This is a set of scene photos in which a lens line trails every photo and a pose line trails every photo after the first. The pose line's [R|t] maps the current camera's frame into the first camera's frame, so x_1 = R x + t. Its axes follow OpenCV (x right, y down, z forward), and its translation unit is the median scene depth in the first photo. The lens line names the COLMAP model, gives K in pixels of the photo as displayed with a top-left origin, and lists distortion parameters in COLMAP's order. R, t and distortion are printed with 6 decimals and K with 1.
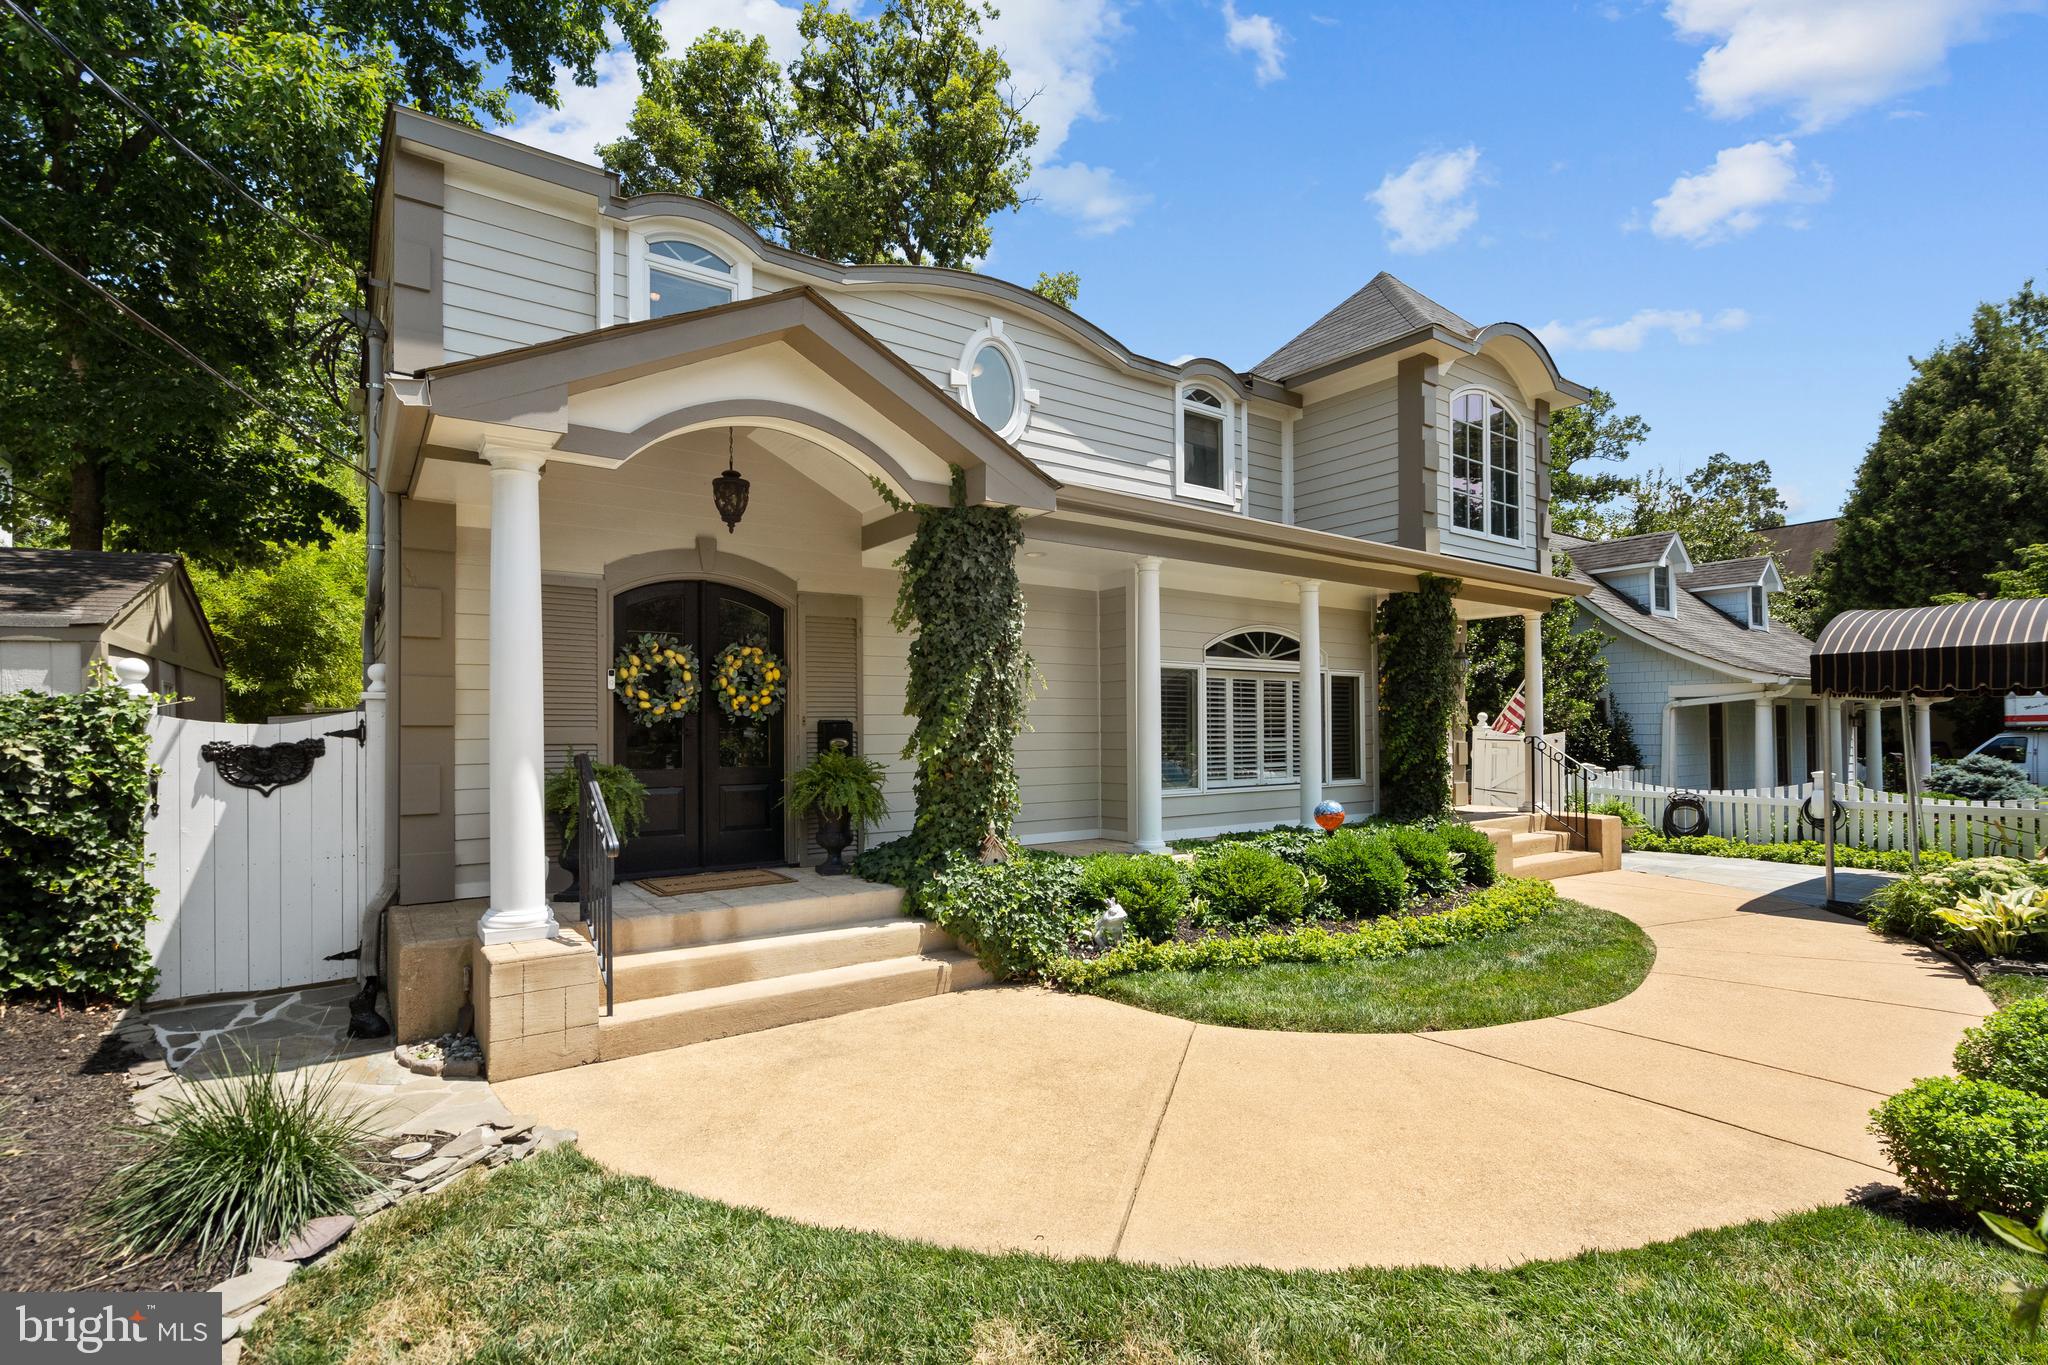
lens RADIAL K [[949.7, 0, 1024.0], [0, 949.7, 682.5], [0, 0, 1]] dist [-0.001464, 0.000075]
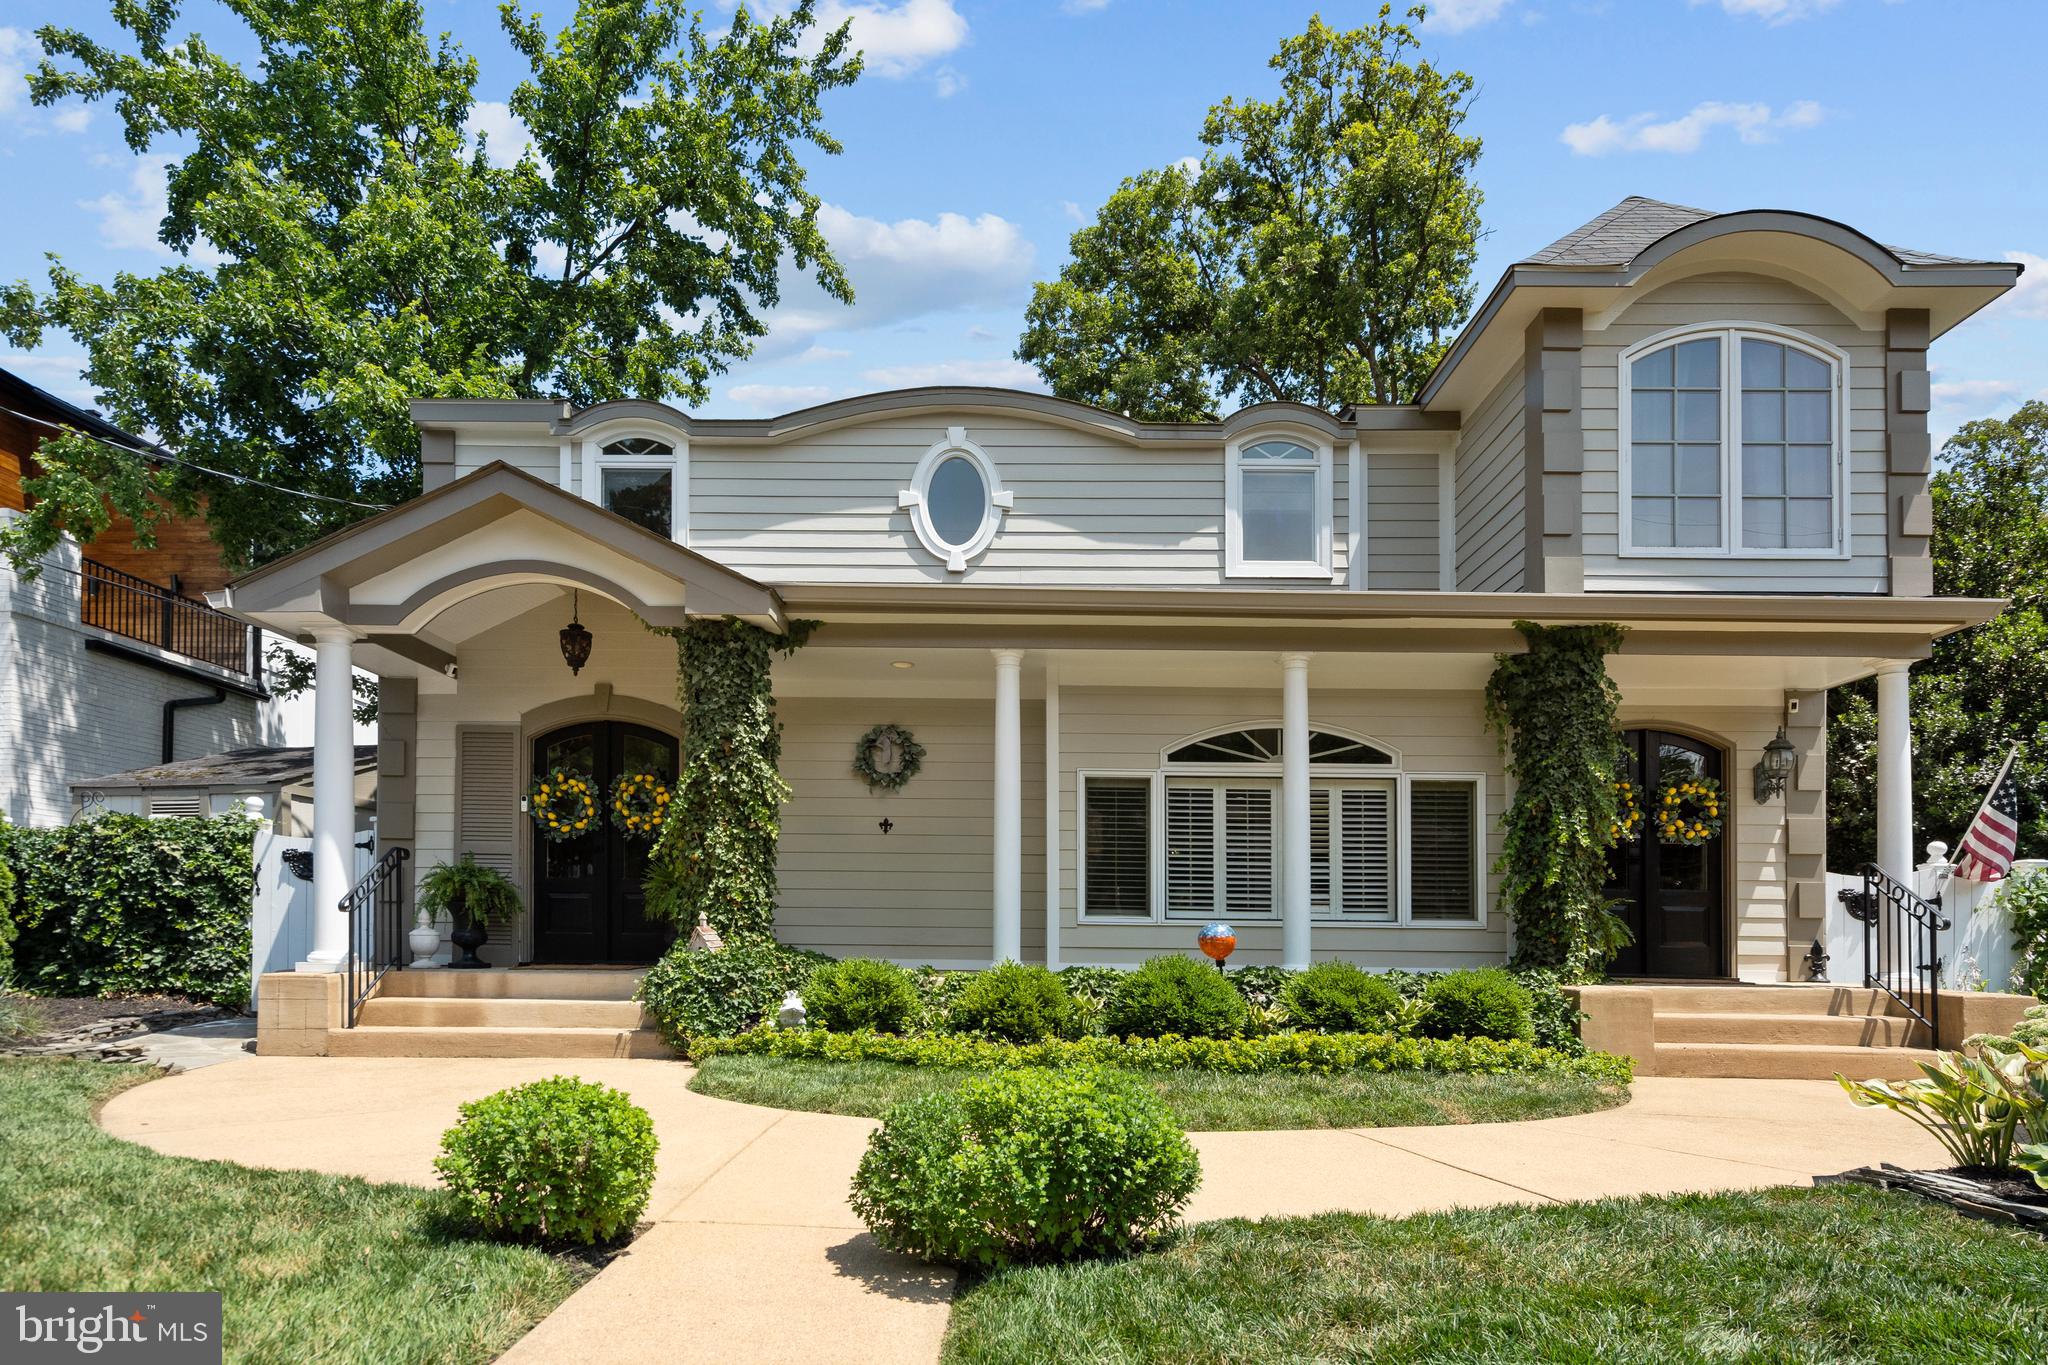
lens RADIAL K [[1081.9, 0, 1028.1], [0, 1081.9, 888.4], [0, 0, 1]] dist [0.004270, 0.000840]
pose [[0.813845, -0.015067, -0.580887, 0.680399], [0.016208, 0.999863, -0.003226, 0.089705], [0.580856, -0.006789, 0.813978, 0.155556]]
